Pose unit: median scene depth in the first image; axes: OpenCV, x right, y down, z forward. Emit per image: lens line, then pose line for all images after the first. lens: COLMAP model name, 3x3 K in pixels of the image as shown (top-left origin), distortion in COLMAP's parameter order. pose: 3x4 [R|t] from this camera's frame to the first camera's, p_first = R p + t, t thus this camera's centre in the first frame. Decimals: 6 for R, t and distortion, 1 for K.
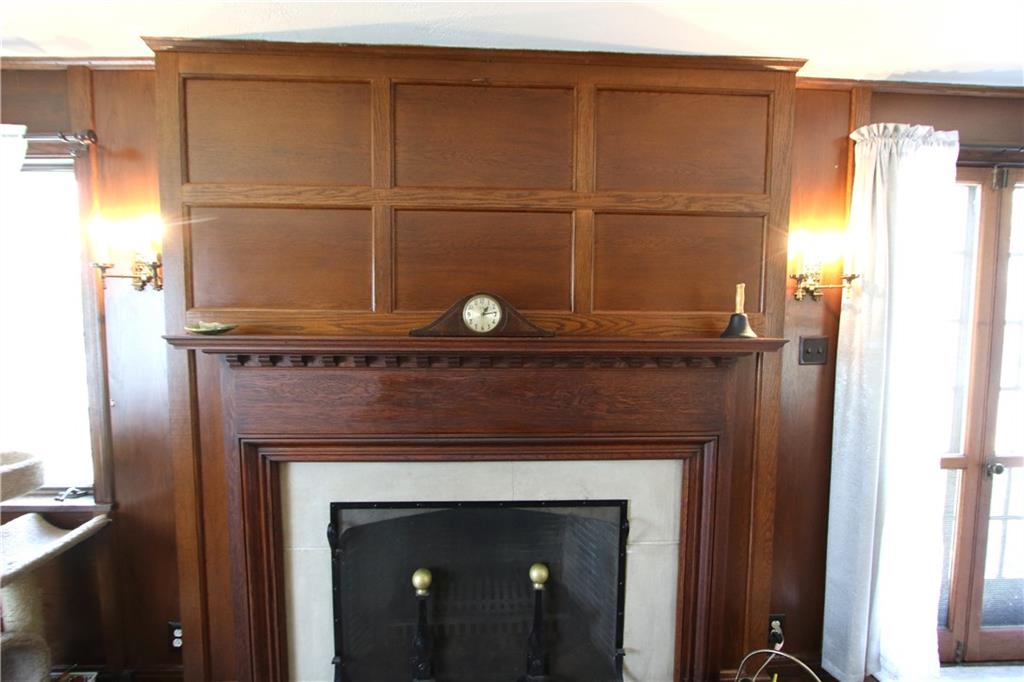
lens RADIAL K [[475.4, 0, 519.6], [0, 475.4, 348.5], [0, 0, 1]] dist [-0.019436, 0.002528]
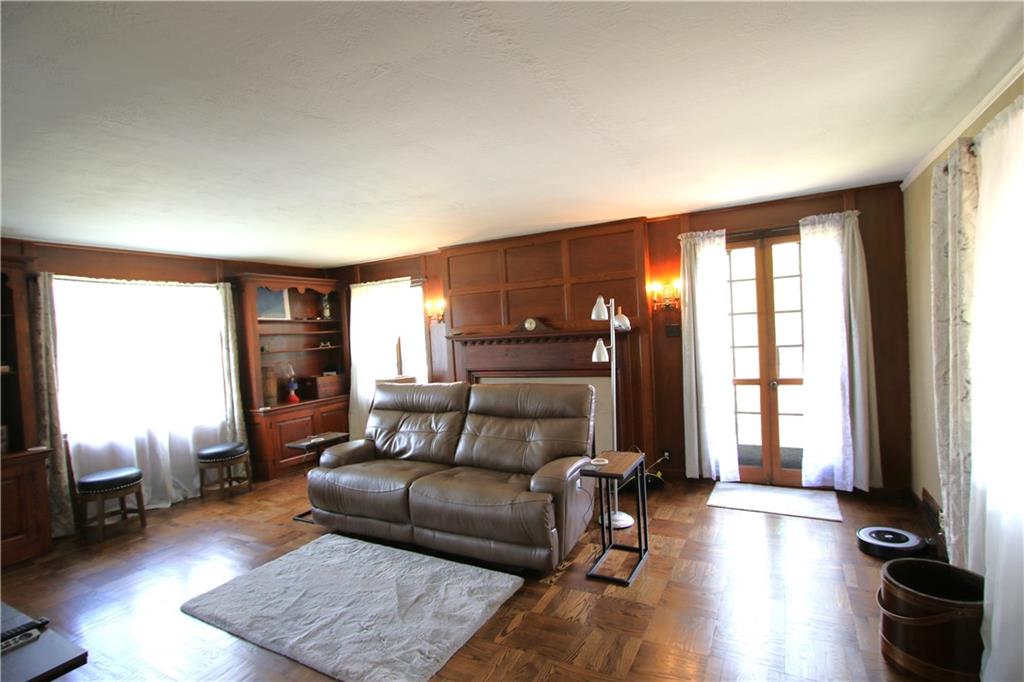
lens RADIAL K [[475.4, 0, 510.0], [0, 475.4, 343.5], [0, 0, 1]] dist [-0.019436, 0.002528]
pose [[0.864596, -0.040995, -0.500793, 1.245217], [0.029147, 0.999080, -0.031463, 0.132022], [0.501622, 0.012606, 0.864995, -1.584234]]
